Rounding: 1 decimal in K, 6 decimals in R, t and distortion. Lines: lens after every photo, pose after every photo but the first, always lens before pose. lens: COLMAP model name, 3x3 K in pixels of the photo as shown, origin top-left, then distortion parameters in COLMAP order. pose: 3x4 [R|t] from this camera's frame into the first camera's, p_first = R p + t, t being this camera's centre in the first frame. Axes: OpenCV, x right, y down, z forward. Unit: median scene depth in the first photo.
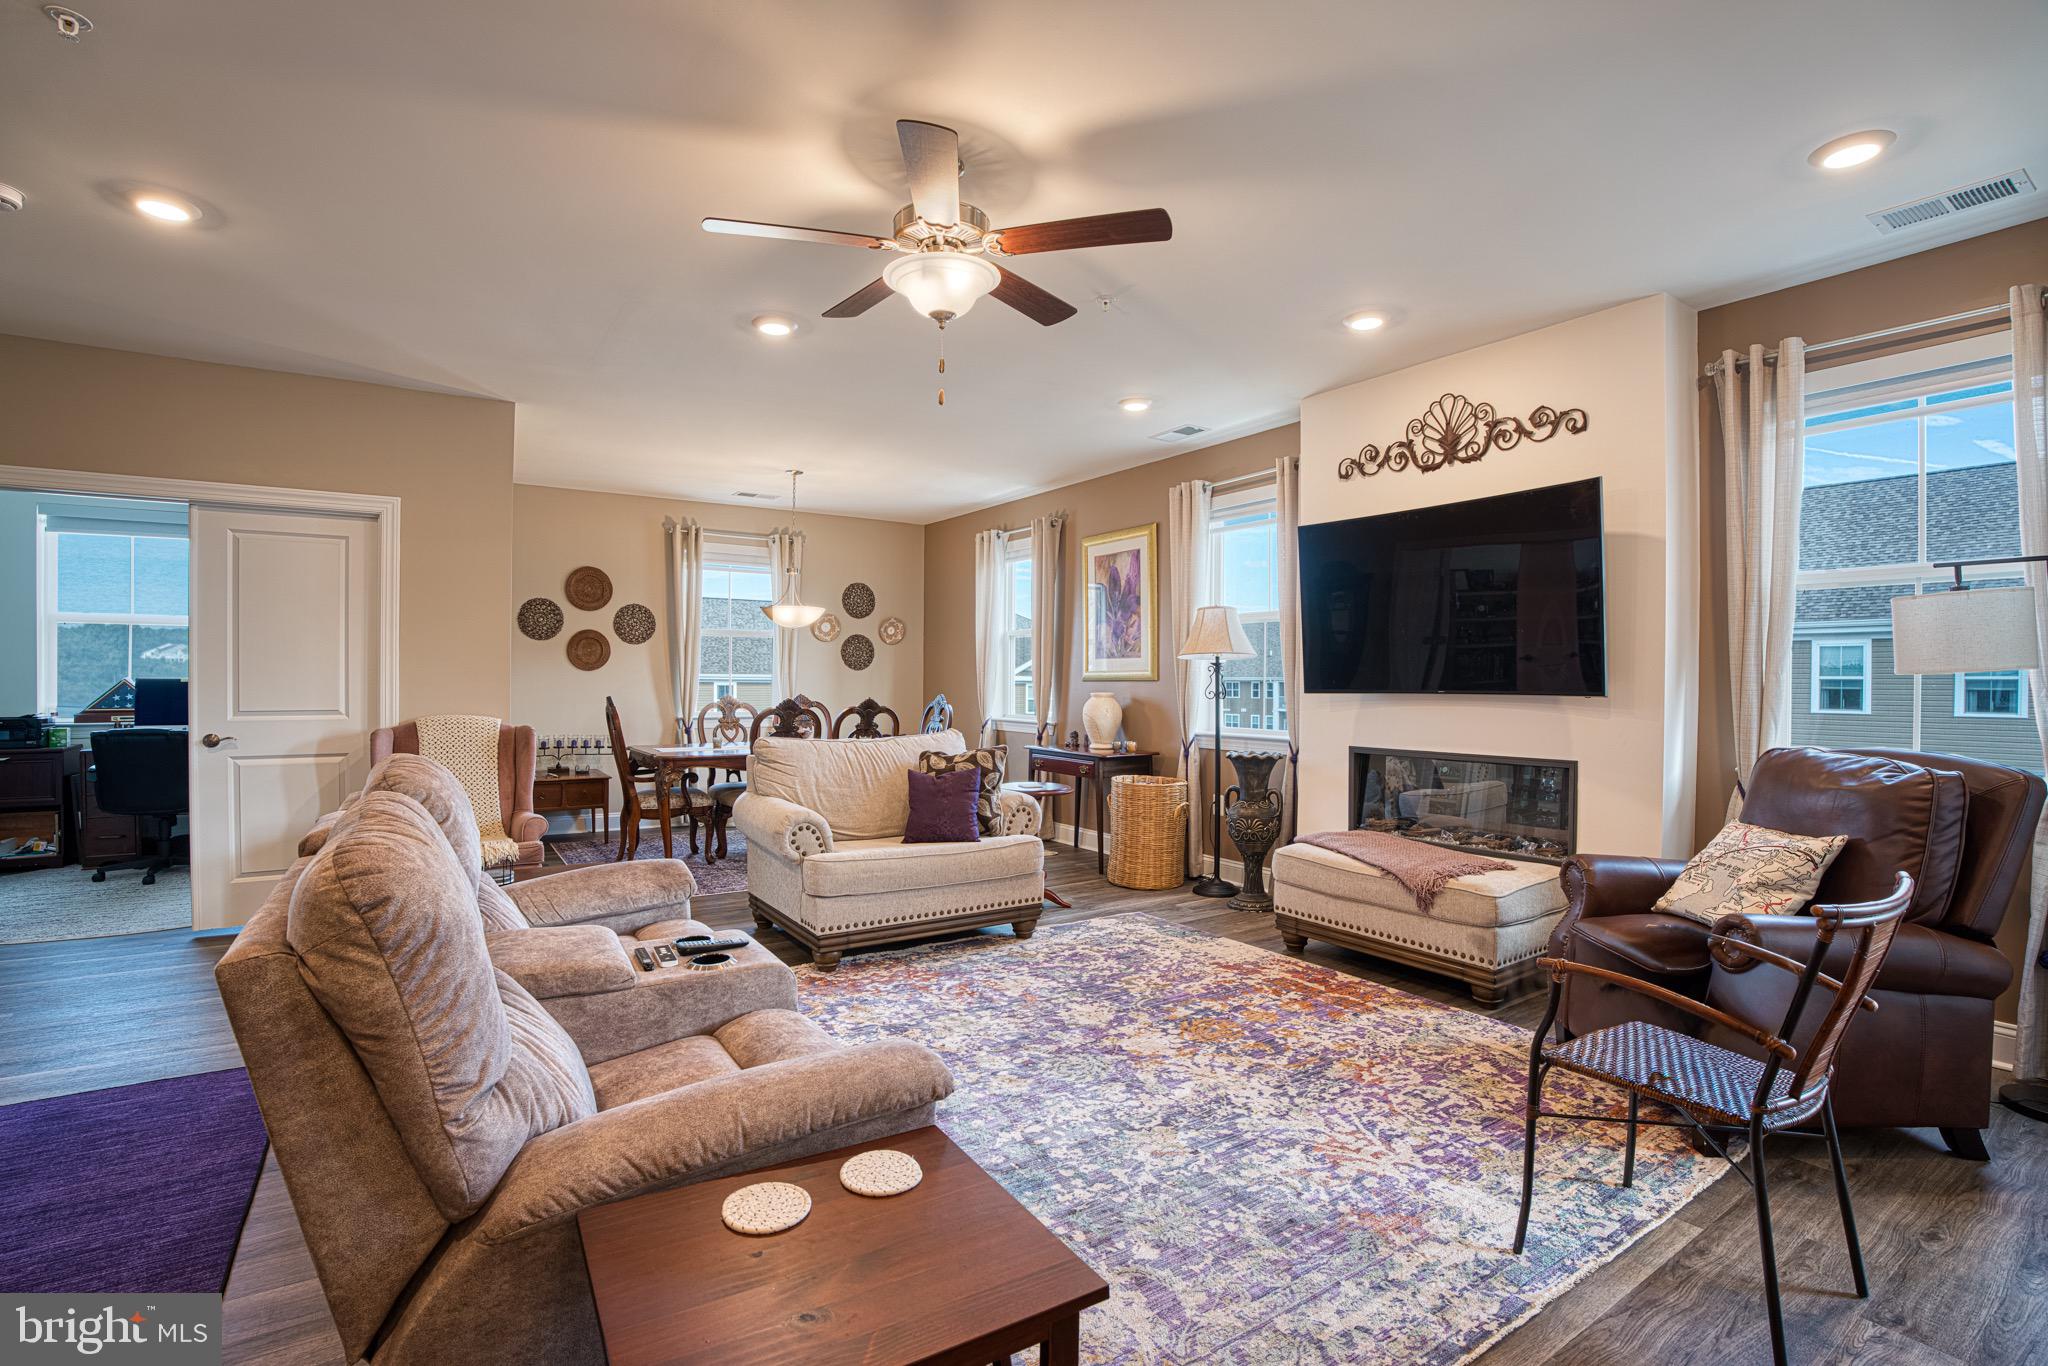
lens RADIAL K [[950.0, 0, 1017.1], [0, 950.0, 687.9], [0, 0, 1]] dist [-0.078458, 0.034414]
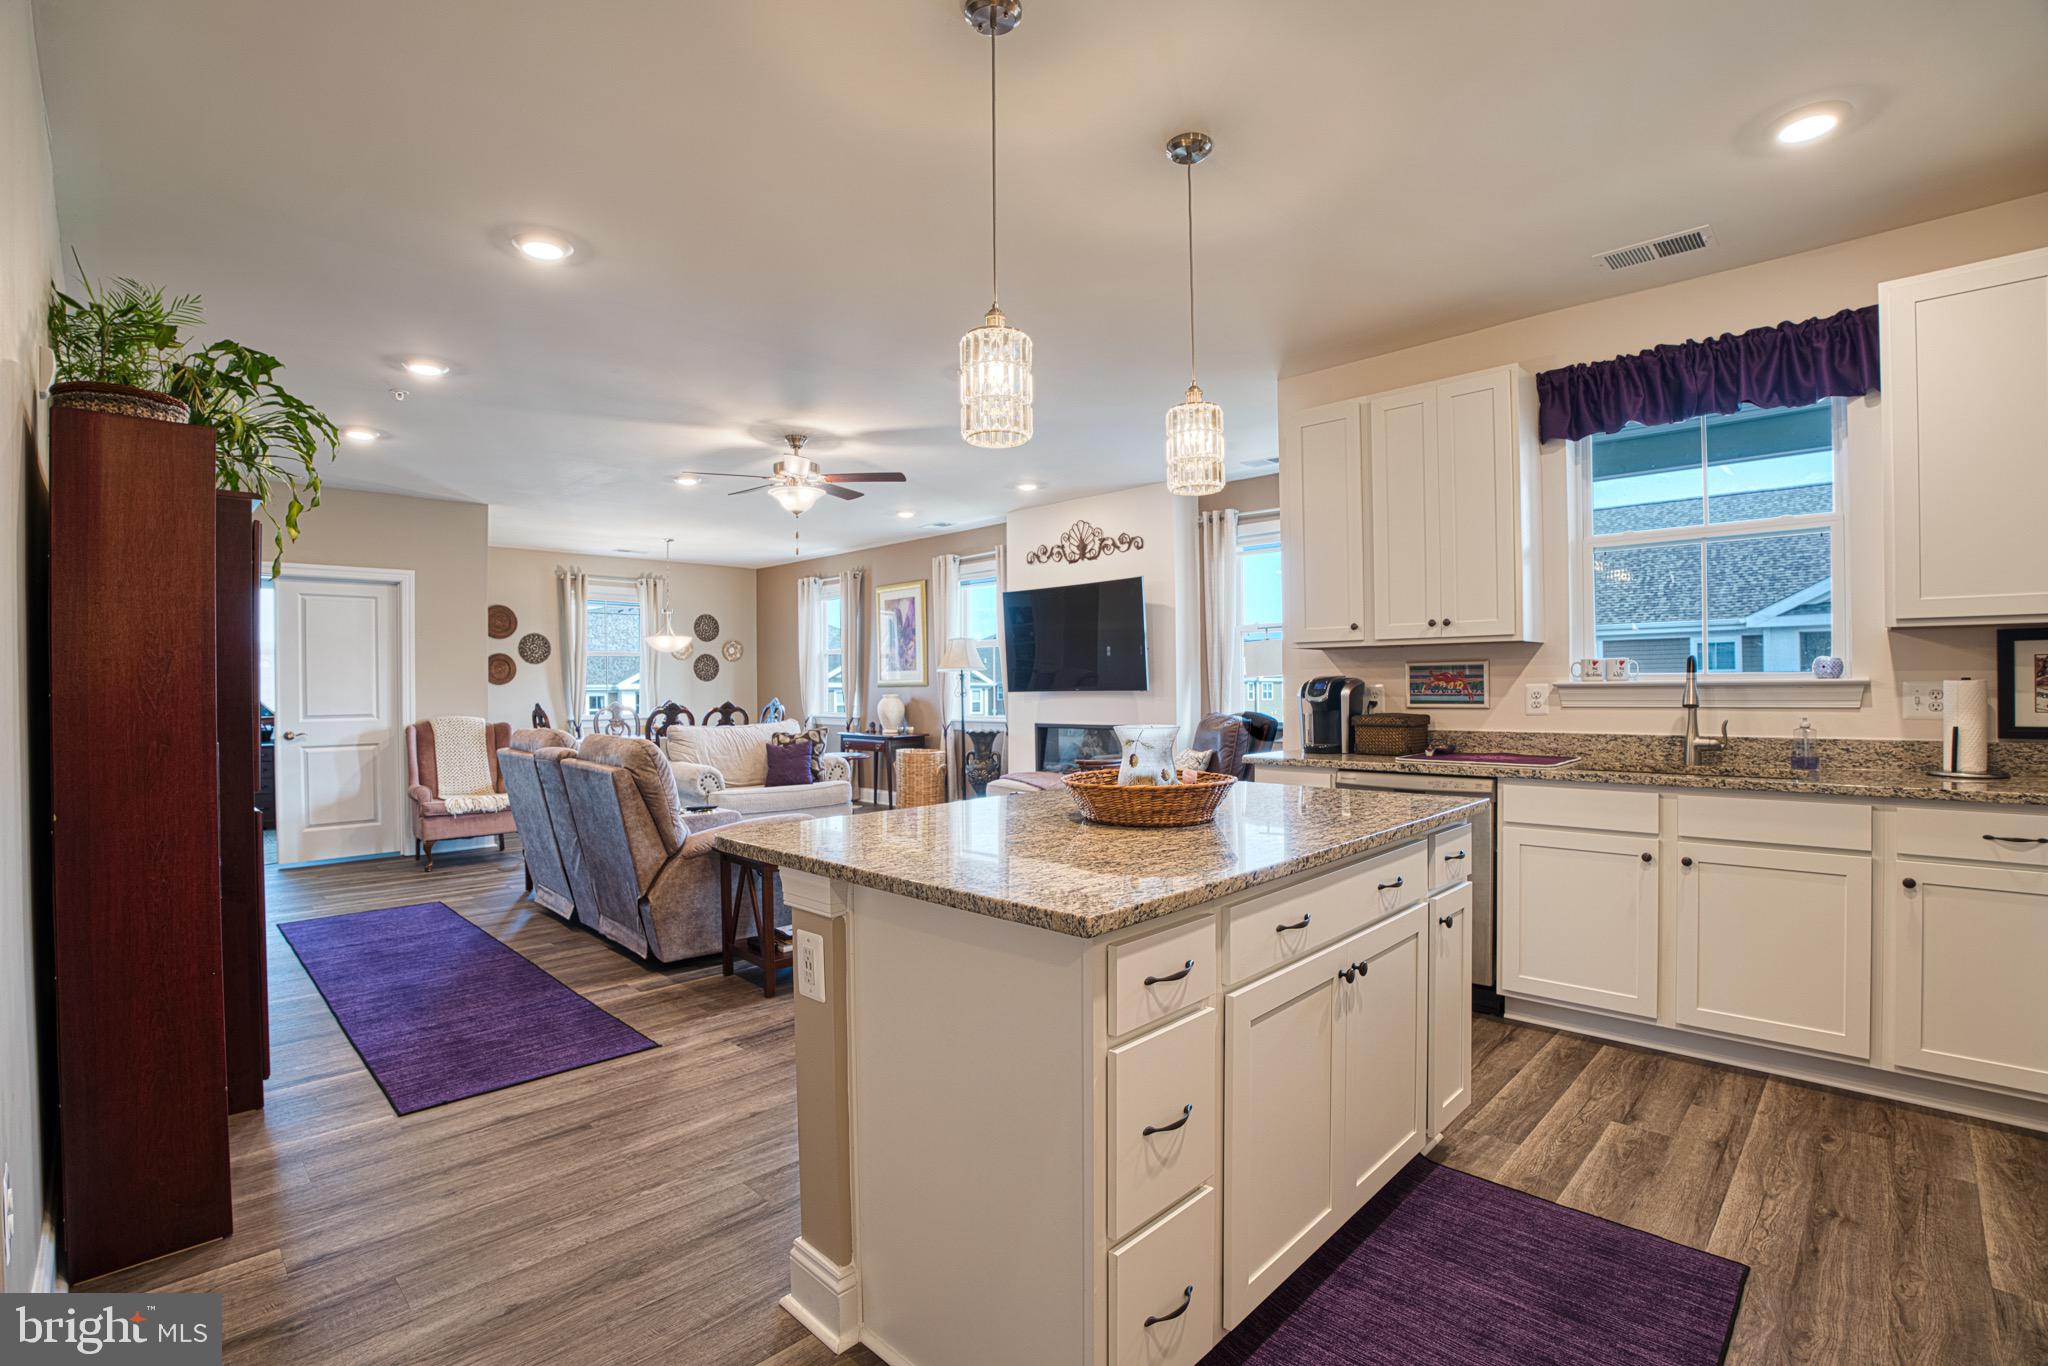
lens RADIAL K [[950.0, 0, 1017.1], [0, 950.0, 687.9], [0, 0, 1]] dist [-0.078458, 0.034414]
pose [[0.979785, -0.015672, 0.199436, -0.012273], [0.016769, 0.999852, -0.003814, 0.003944], [-0.199347, 0.007081, 0.979903, -0.530132]]
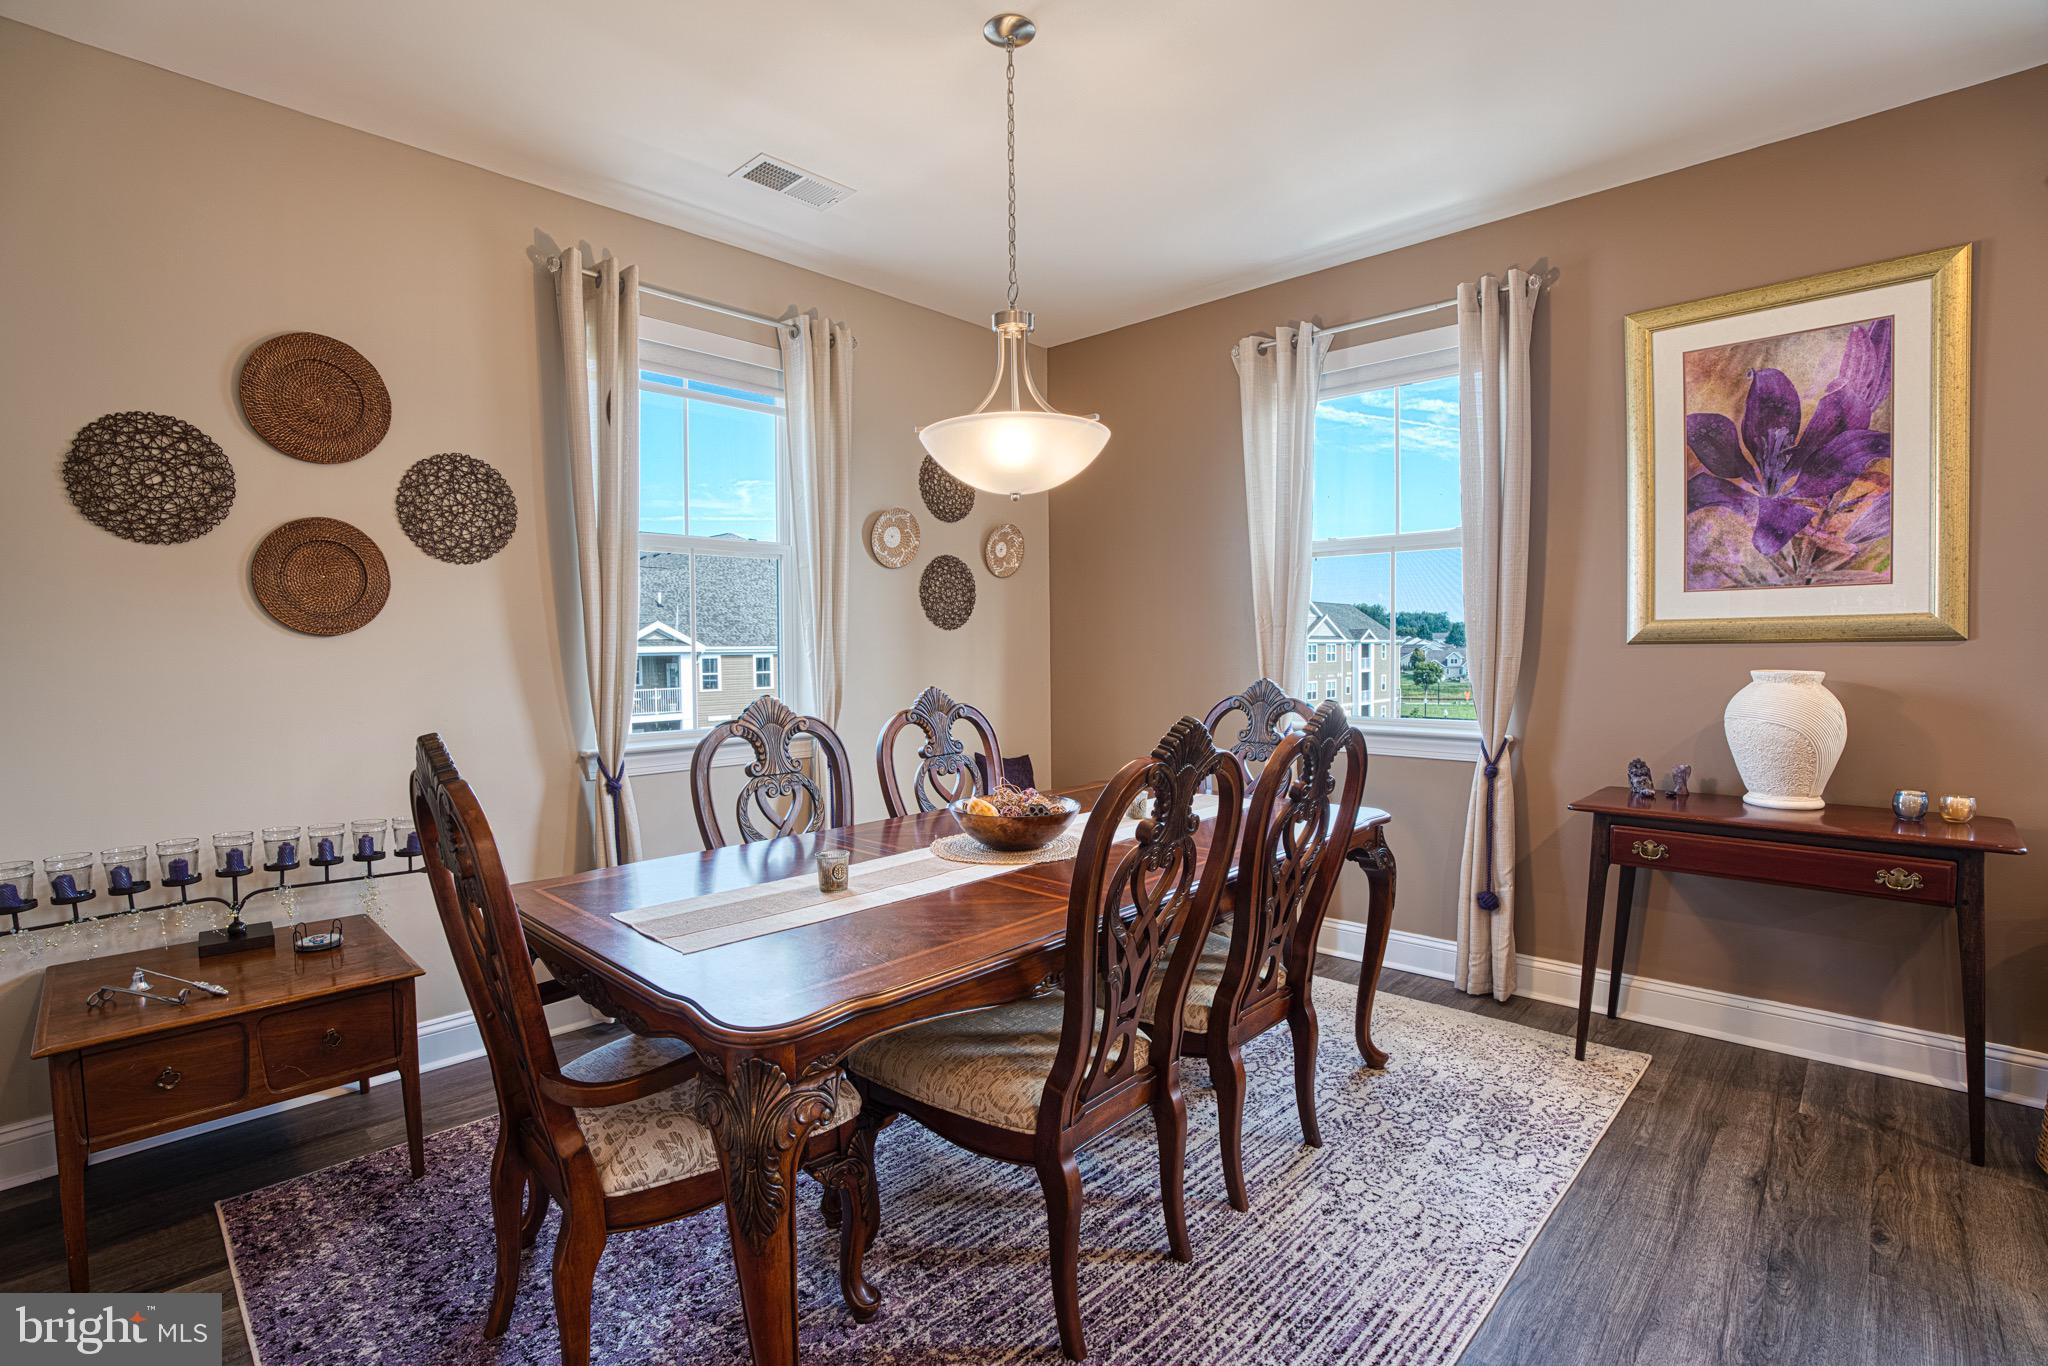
lens RADIAL K [[970.2, 0, 1024.0], [0, 970.2, 683.0], [0, 0, 1]] dist [-0.028780, 0.000274]
pose [[0.972207, -0.024803, 0.232804, -0.368713], [0.017701, 0.999313, 0.032546, -0.010085], [-0.233451, -0.027521, 0.971979, 0.760163]]
